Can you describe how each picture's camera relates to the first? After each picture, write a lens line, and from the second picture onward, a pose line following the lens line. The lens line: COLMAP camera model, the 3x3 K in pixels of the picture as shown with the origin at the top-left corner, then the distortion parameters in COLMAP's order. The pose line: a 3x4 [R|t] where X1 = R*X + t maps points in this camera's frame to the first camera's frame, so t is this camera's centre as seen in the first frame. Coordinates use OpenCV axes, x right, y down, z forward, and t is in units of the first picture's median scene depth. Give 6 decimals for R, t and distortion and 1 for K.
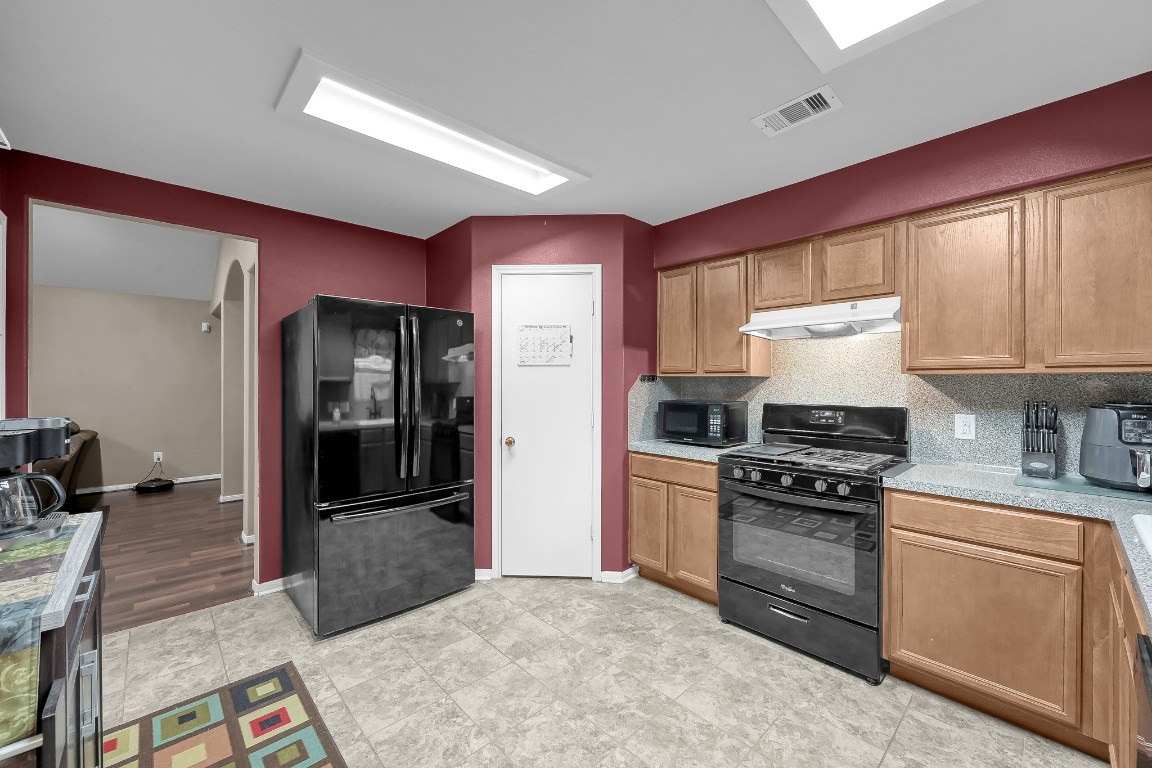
lens RADIAL K [[455.3, 0, 575.1], [0, 455.3, 382.6], [0, 0, 1]] dist [-0.000202, 0.000206]
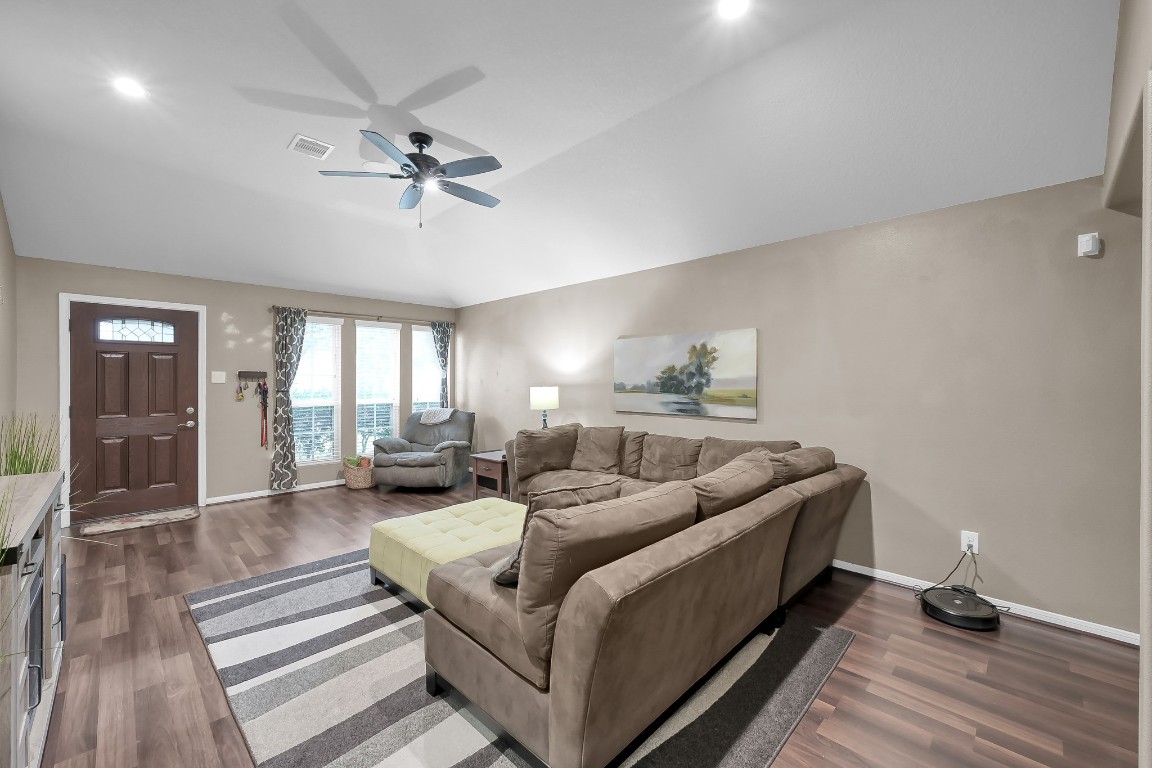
lens RADIAL K [[462.9, 0, 574.8], [0, 462.9, 383.7], [0, 0, 1]] dist [-0.000803, -0.000101]
pose [[0.037115, 0.008588, -0.999274, -1.027210], [-0.004024, 0.999956, 0.008444, -0.008240], [0.999303, 0.003708, 0.037148, 1.299431]]
